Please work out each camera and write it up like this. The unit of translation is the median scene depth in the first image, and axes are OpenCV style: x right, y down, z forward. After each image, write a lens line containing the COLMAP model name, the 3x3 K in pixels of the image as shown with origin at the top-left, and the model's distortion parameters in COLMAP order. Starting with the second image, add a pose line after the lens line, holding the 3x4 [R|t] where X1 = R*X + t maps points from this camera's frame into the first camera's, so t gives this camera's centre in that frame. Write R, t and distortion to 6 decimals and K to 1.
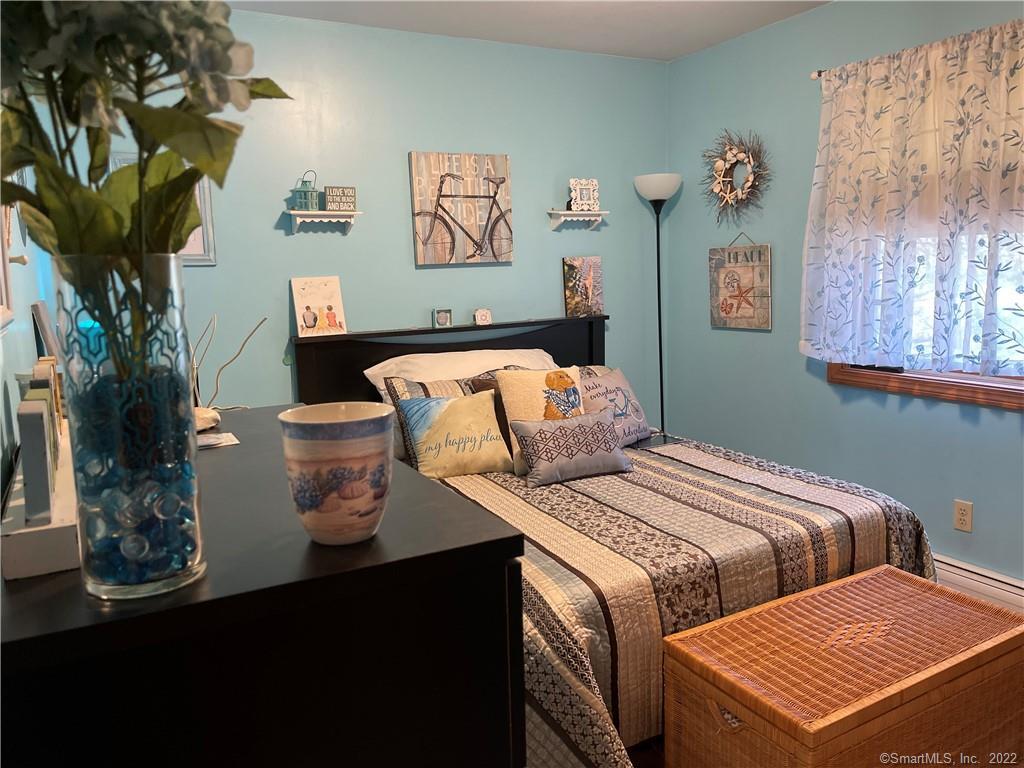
lens RADIAL K [[776.4, 0, 512.0], [0, 776.4, 384.0], [0, 0, 1]] dist [0.067094, -0.100599]
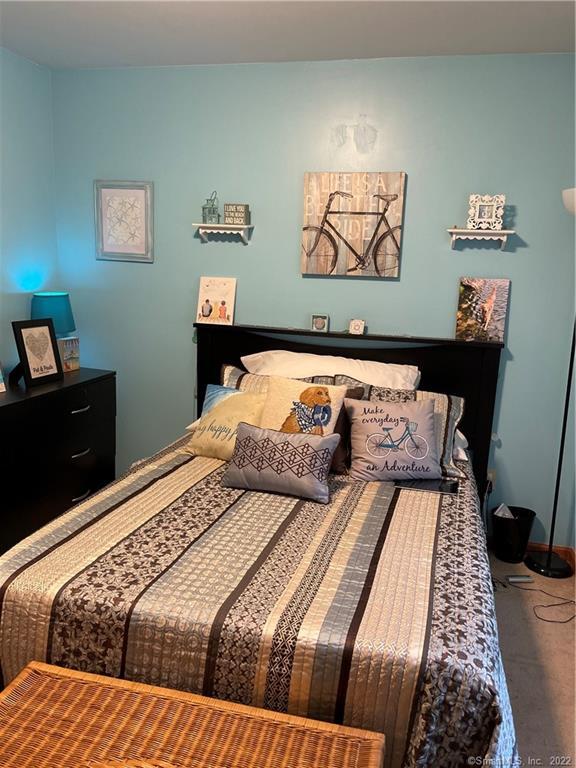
lens RADIAL K [[582.3, 0, 288.2], [0, 582.3, 387.9], [0, 0, 1]] dist [0.067094, -0.100599]
pose [[0.734591, 0.198656, -0.648778, 0.452304], [-0.168261, 0.979647, 0.109452, -0.079097], [0.657316, 0.028761, 0.753066, 0.345644]]
